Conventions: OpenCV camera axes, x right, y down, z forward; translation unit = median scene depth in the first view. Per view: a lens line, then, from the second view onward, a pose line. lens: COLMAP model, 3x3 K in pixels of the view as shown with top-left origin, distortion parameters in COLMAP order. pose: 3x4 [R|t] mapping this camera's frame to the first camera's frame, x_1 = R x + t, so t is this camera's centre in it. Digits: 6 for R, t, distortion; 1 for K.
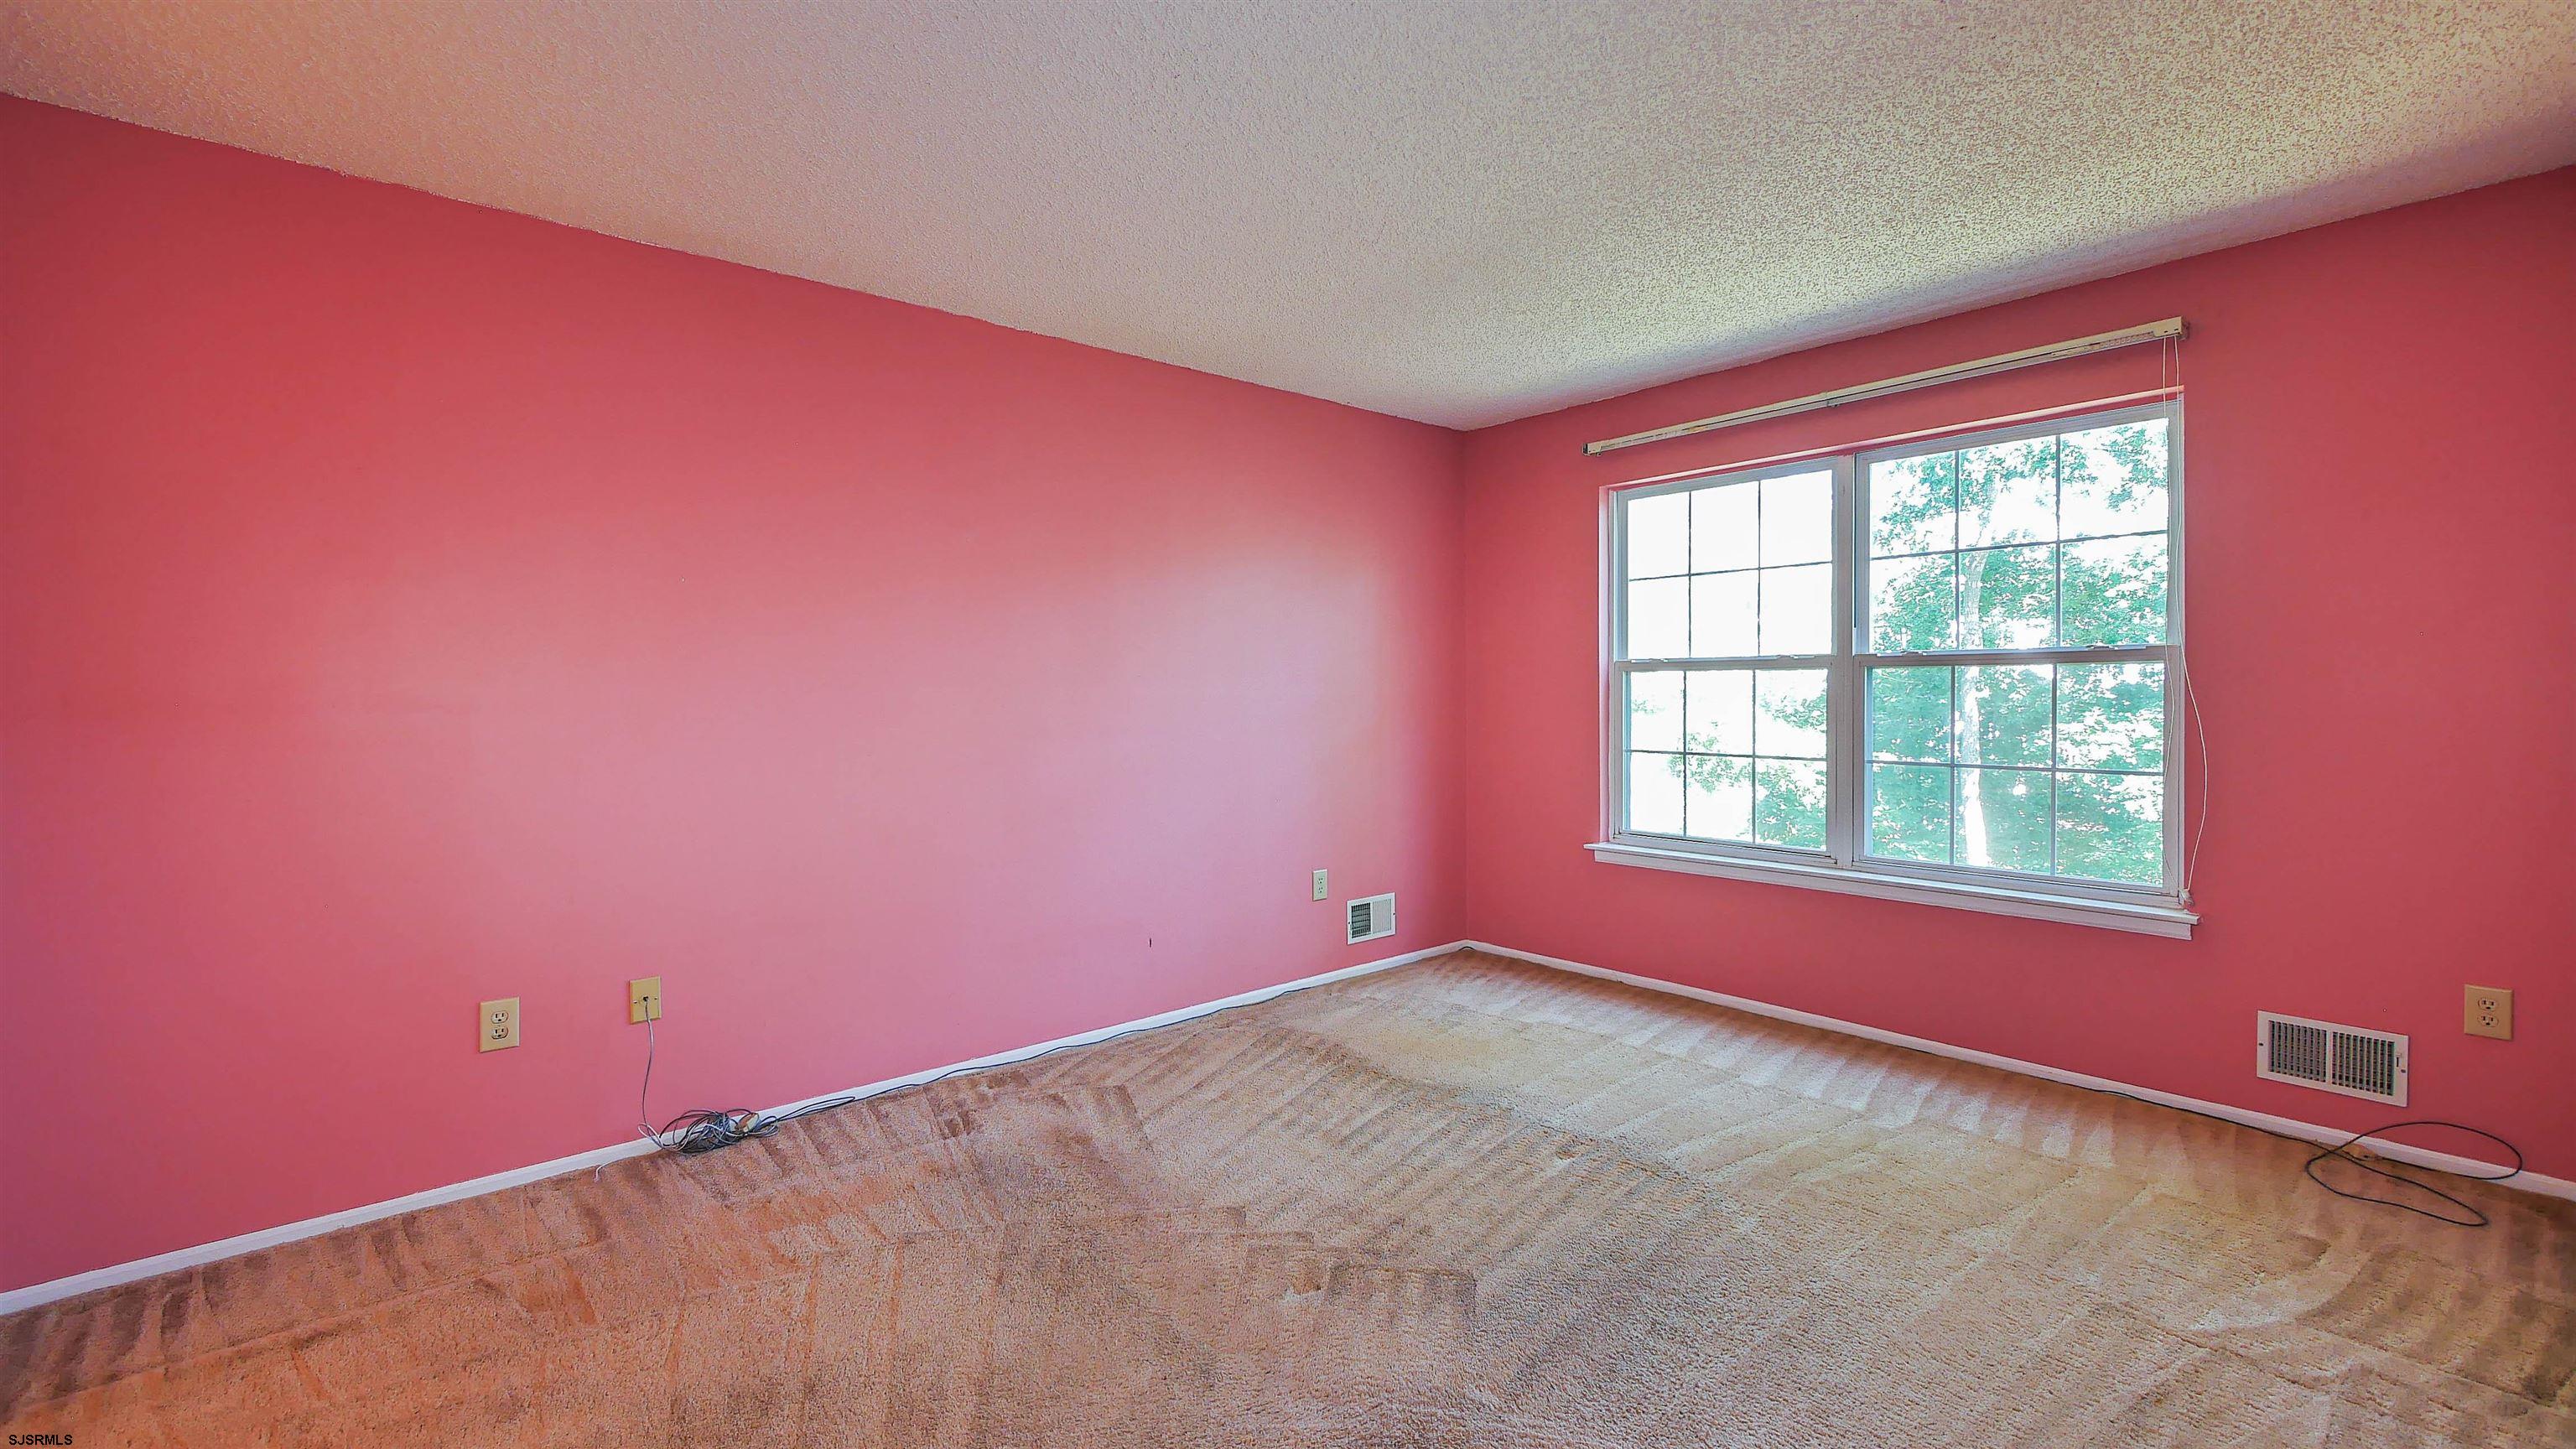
lens RADIAL K [[1065.5, 0, 1285.2], [0, 1065.5, 703.4], [0, 0, 1]] dist [-0.001132, -0.000298]
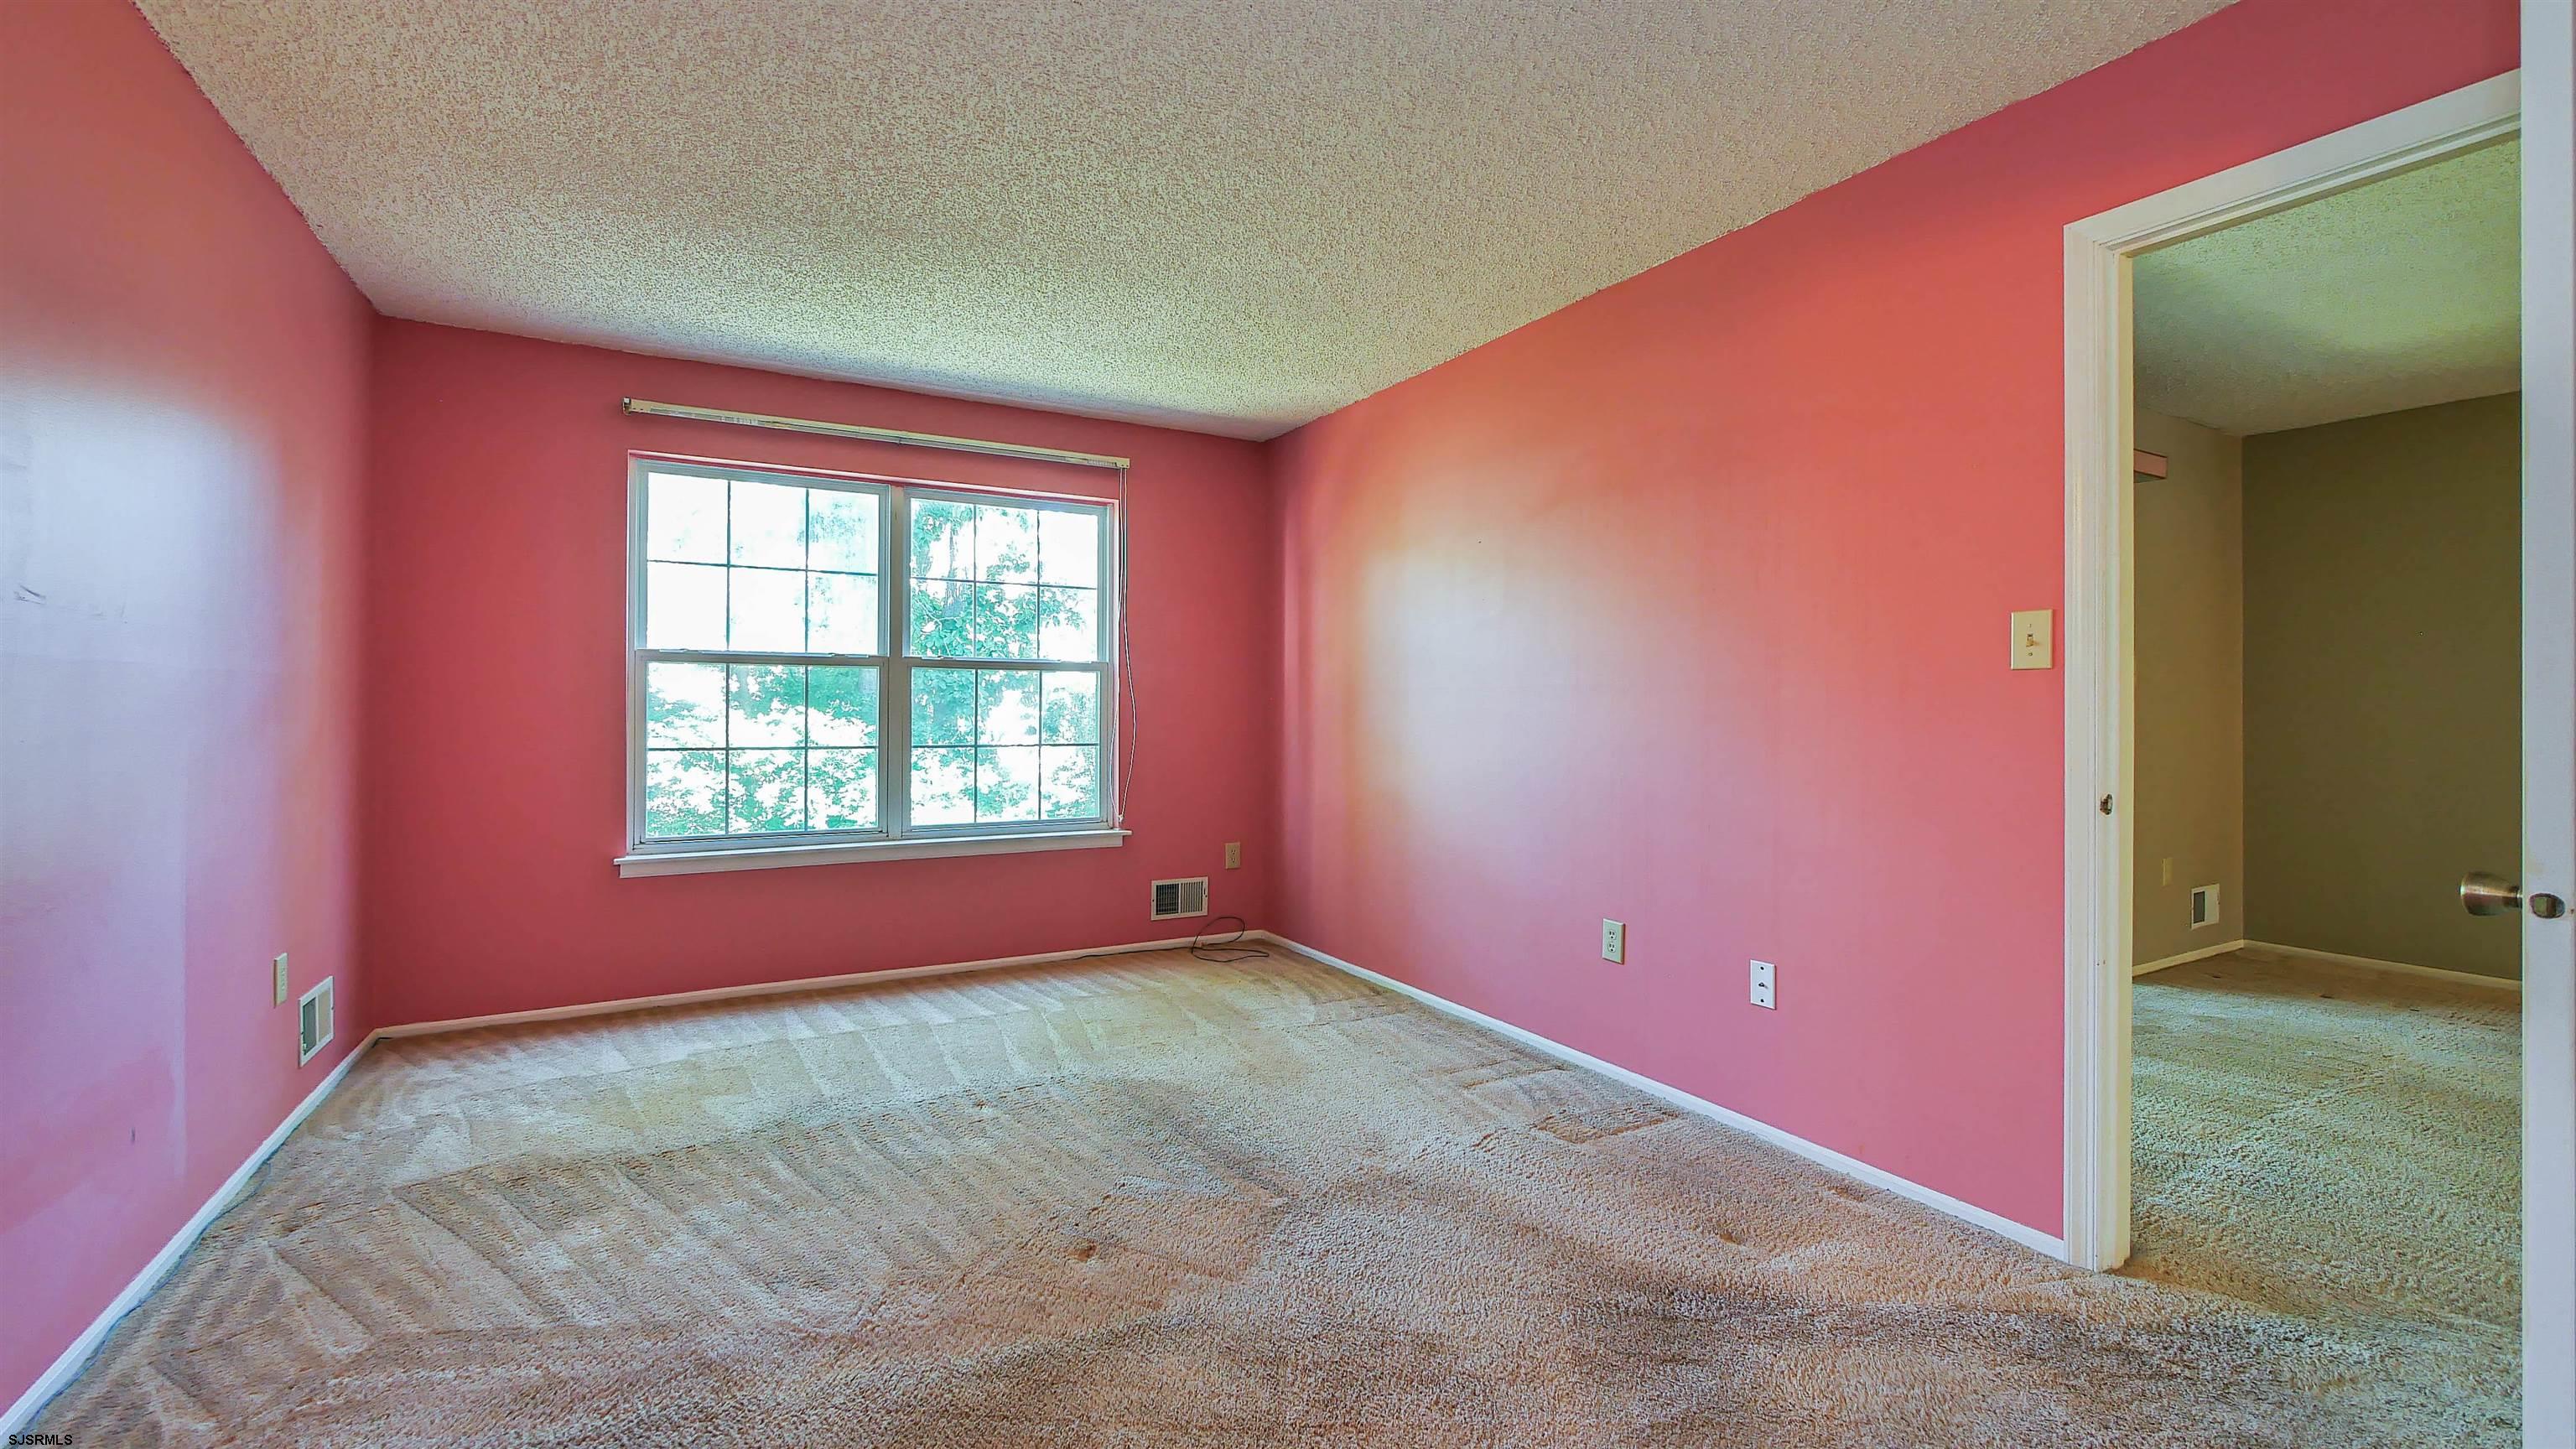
lens RADIAL K [[1065.5, 0, 1285.2], [0, 1065.5, 703.4], [0, 0, 1]] dist [-0.001132, -0.000298]
pose [[0.199375, 0.008592, 0.979886, -0.548435], [0.001473, 0.999958, -0.009068, 0.017759], [-0.979922, 0.003251, 0.199354, 0.354971]]
